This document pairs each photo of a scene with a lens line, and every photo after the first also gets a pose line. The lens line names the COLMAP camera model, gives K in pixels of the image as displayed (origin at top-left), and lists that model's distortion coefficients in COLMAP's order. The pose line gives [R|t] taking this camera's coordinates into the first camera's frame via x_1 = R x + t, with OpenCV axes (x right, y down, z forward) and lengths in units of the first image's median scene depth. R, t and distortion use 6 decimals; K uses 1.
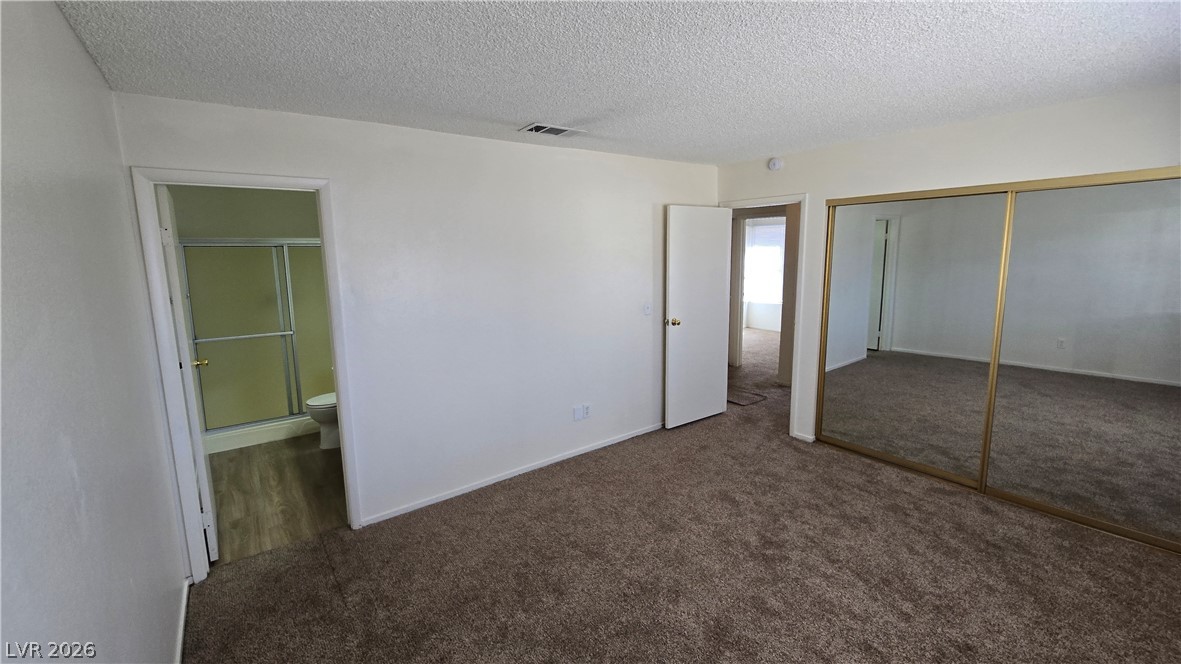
lens RADIAL K [[481.3, 0, 584.4], [0, 481.3, 324.0], [0, 0, 1]] dist [-0.002989, -0.000200]
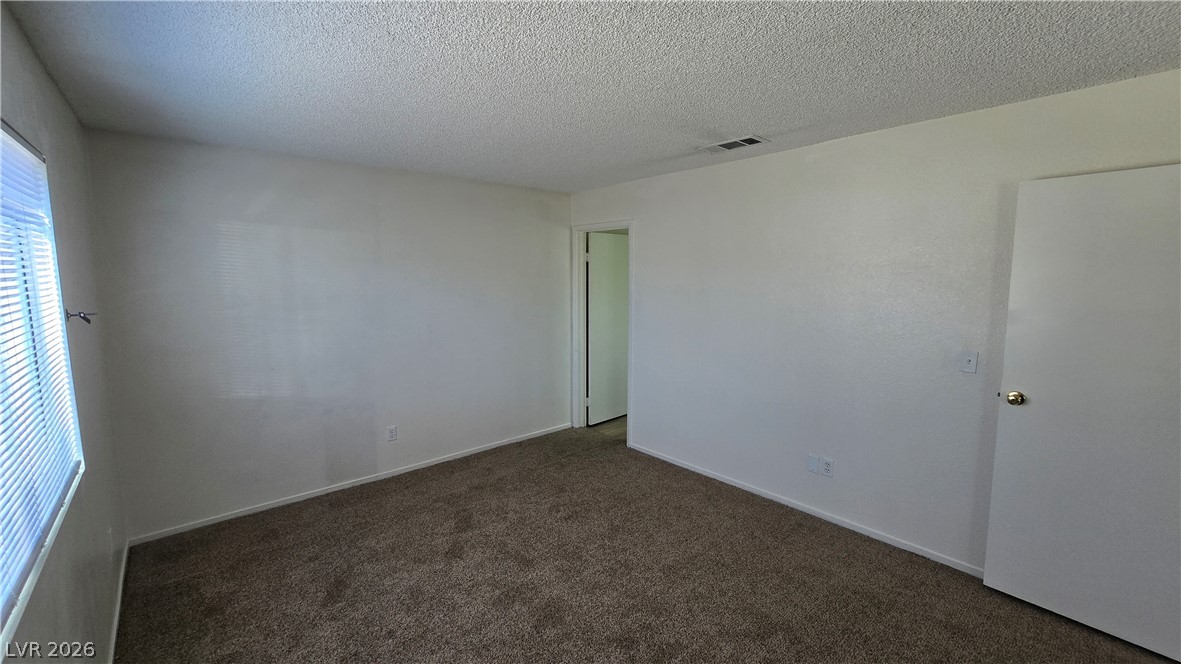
lens RADIAL K [[481.3, 0, 584.4], [0, 481.3, 324.0], [0, 0, 1]] dist [-0.002989, -0.000200]
pose [[0.068849, 0.133308, -0.988680, 0.960608], [-0.137845, 0.982797, 0.122915, -0.122702], [0.988058, 0.127822, 0.086040, 0.672605]]
